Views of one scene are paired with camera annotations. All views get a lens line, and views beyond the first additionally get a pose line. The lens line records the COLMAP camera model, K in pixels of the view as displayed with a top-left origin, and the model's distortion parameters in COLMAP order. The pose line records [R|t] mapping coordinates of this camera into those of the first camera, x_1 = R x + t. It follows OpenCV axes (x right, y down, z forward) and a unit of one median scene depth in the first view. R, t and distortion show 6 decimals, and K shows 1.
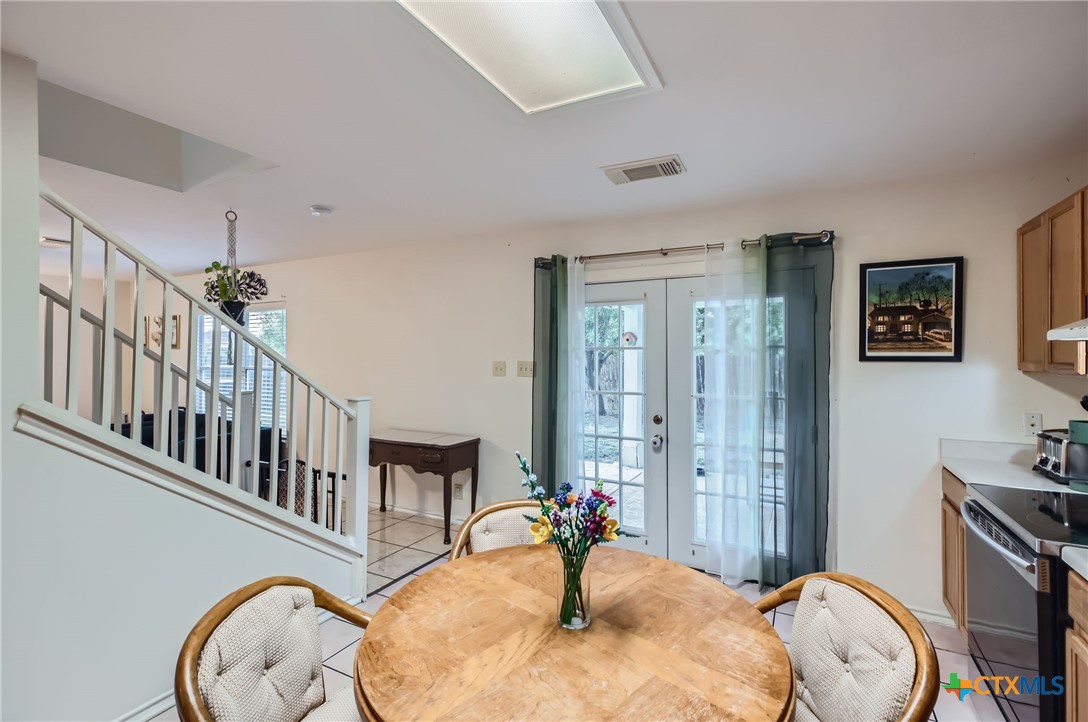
lens RADIAL K [[493.3, 0, 545.2], [0, 493.3, 355.5], [0, 0, 1]] dist [0.007828, 0.001576]
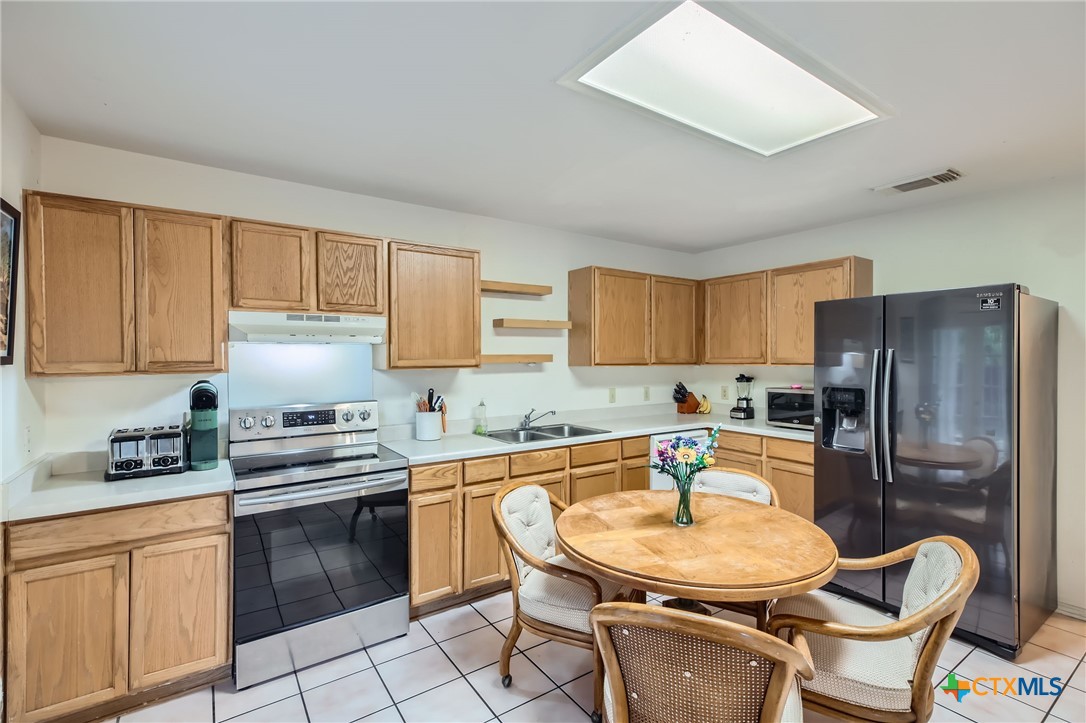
lens RADIAL K [[492.4, 0, 544.7], [0, 492.4, 365.1], [0, 0, 1]] dist [0.007828, 0.001576]
pose [[-0.889035, -0.009341, 0.457743, -0.120224], [0.002064, 0.999700, 0.024411, -0.000895], [-0.457834, 0.022647, -0.888749, 1.190893]]
